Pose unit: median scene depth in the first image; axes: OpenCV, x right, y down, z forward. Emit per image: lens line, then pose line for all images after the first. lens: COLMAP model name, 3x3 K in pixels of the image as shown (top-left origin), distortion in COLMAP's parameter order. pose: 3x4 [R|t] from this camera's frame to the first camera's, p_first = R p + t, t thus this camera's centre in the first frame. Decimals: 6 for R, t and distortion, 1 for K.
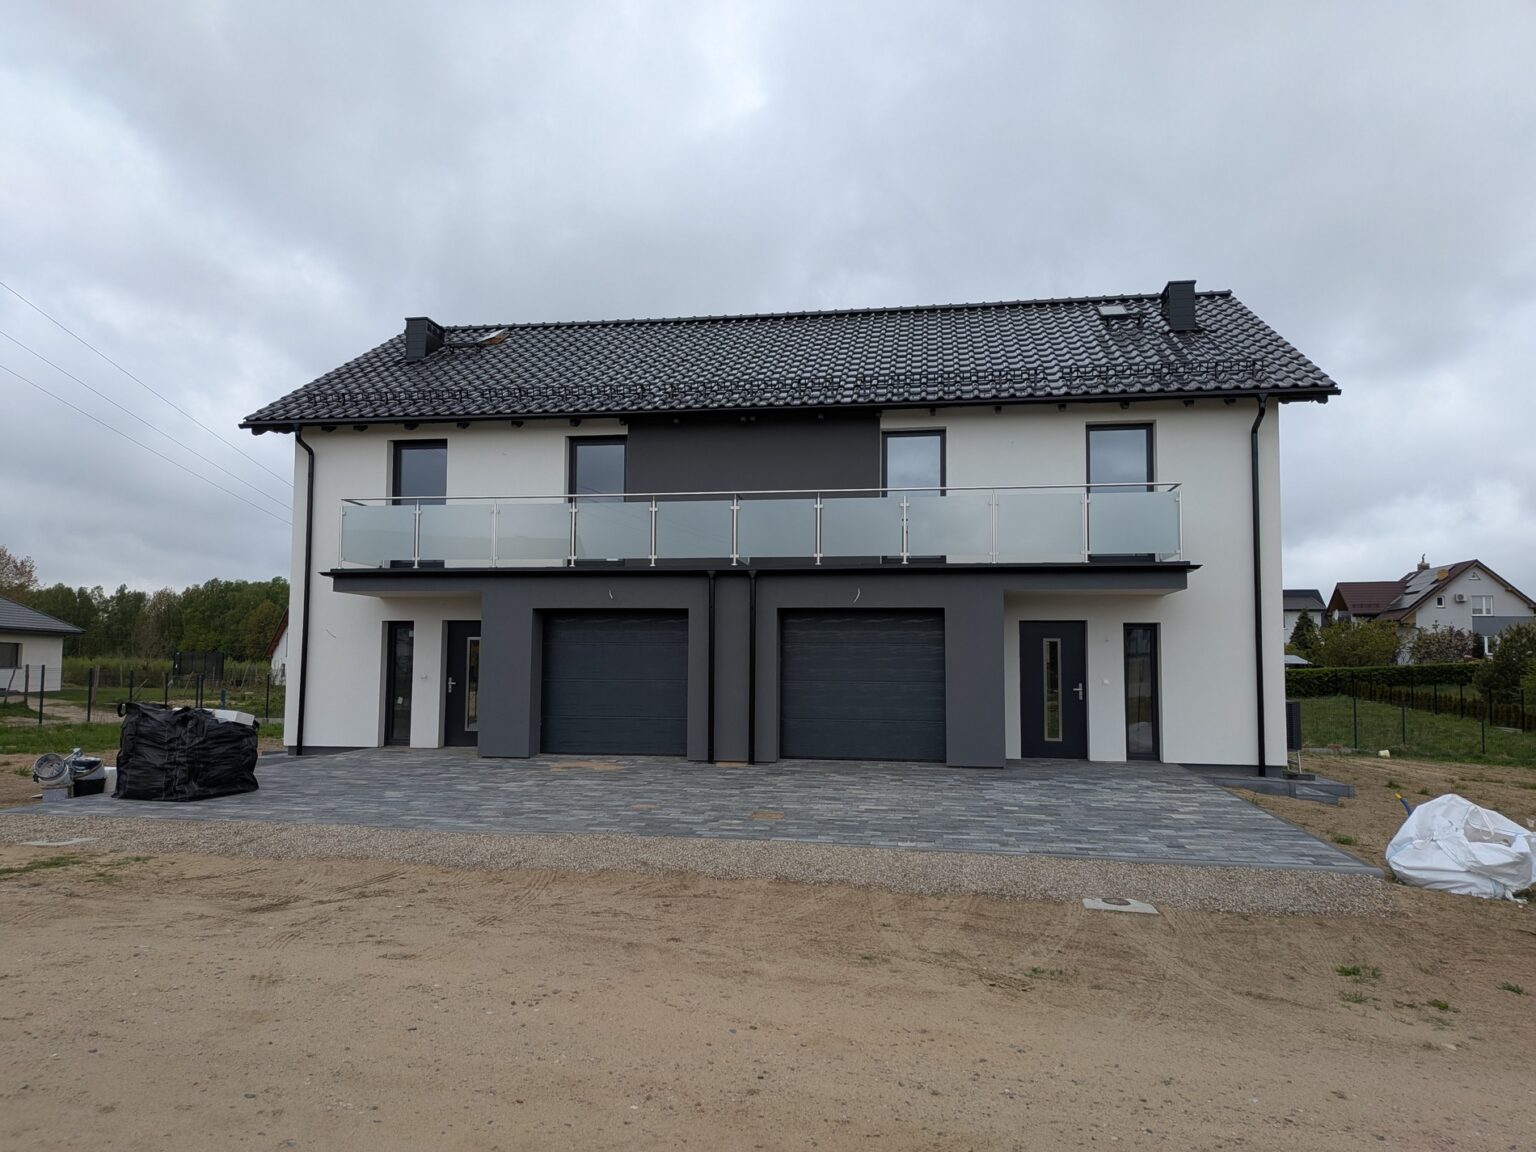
lens RADIAL K [[1118.3, 0, 764.8], [0, 1118.3, 592.2], [0, 0, 1]] dist [0.064366, -0.099976]
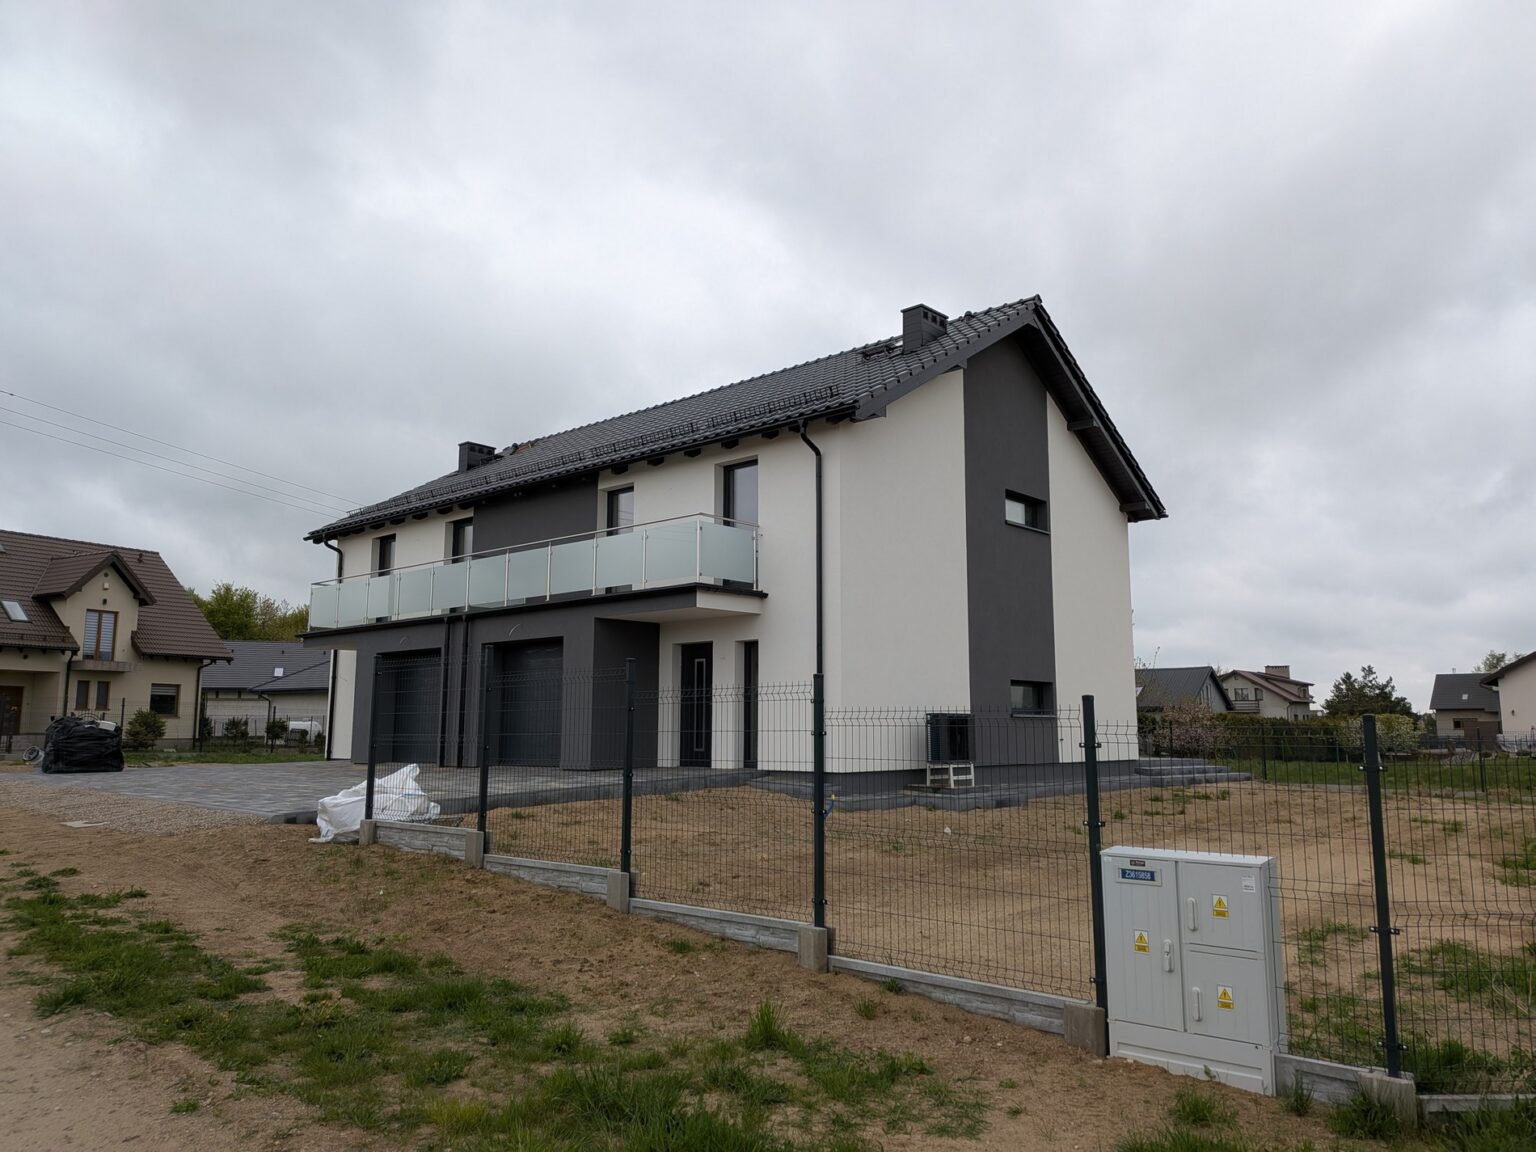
lens RADIAL K [[1125.7, 0, 770.6], [0, 1125.7, 547.0], [0, 0, 1]] dist [0.004786, -0.005817]
pose [[0.860467, -0.088360, -0.501786, 0.897286], [0.036774, 0.993049, -0.111807, 0.058710], [0.508177, 0.077754, 0.857735, 0.078792]]
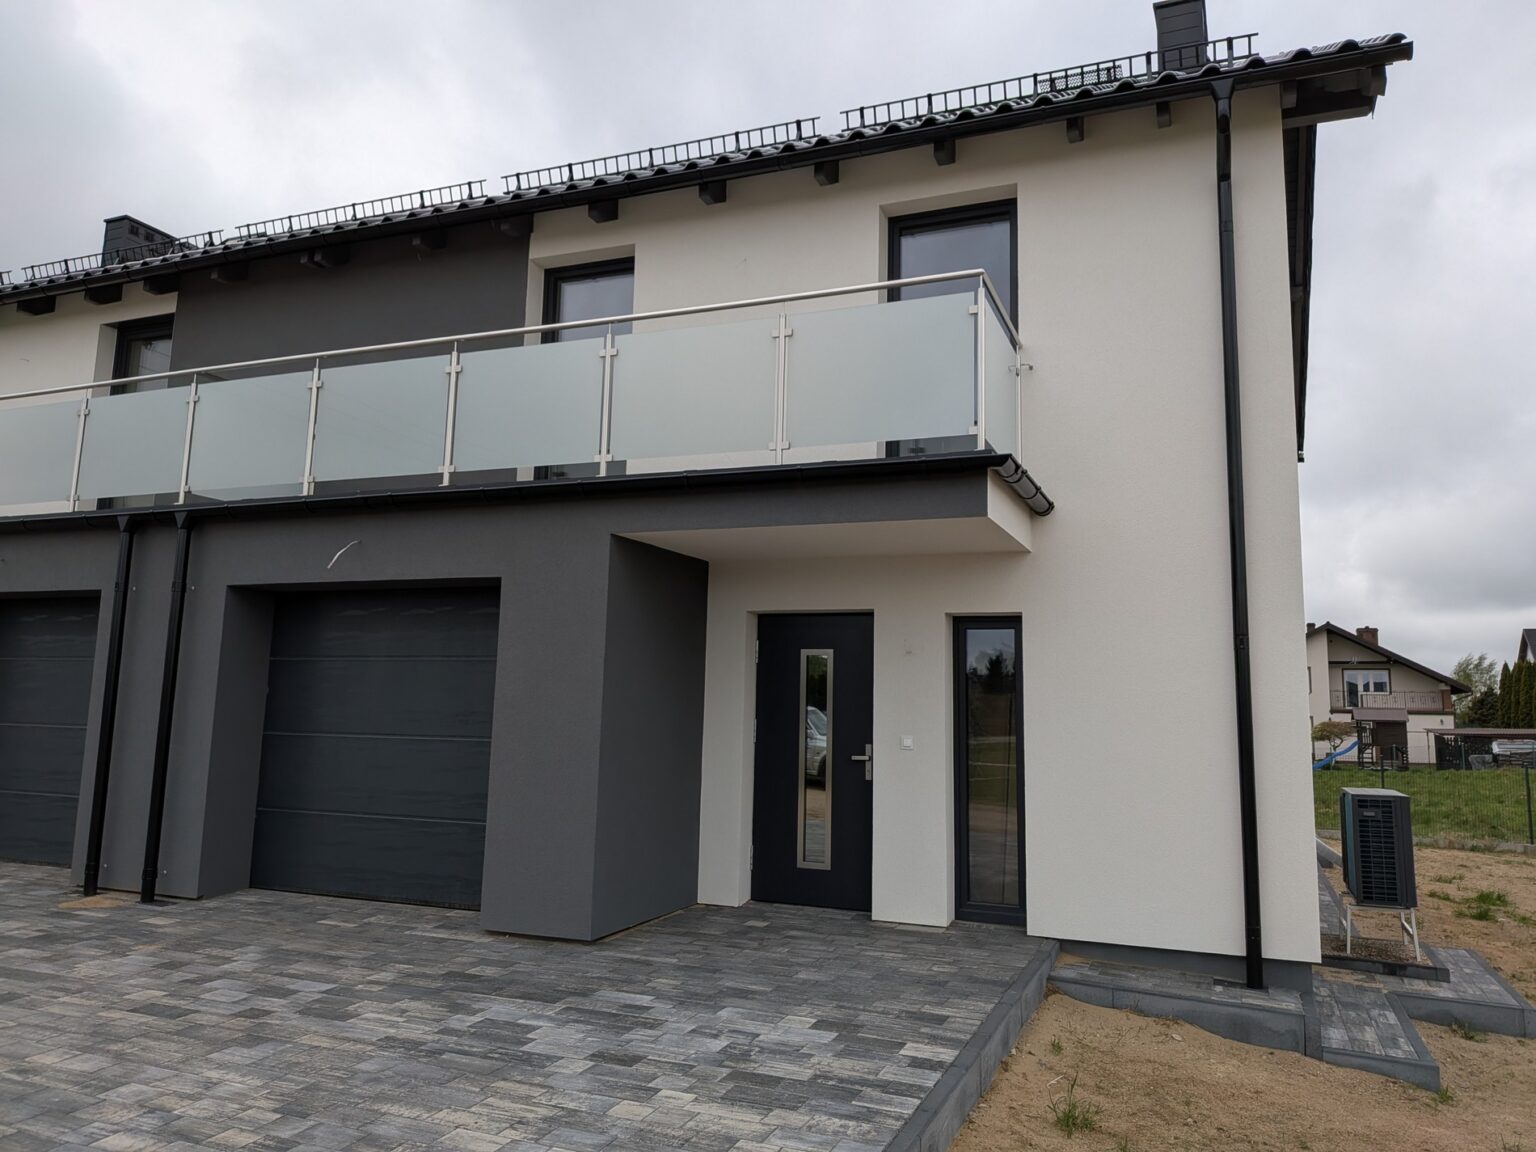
lens RADIAL K [[1125.7, 0, 770.6], [0, 1125.7, 547.0], [0, 0, 1]] dist [0.004786, -0.005817]
pose [[0.979381, -0.014330, -0.201512, 0.343055], [-0.001771, 0.996834, -0.079496, 0.036177], [0.202013, 0.078214, 0.976255, 0.536666]]
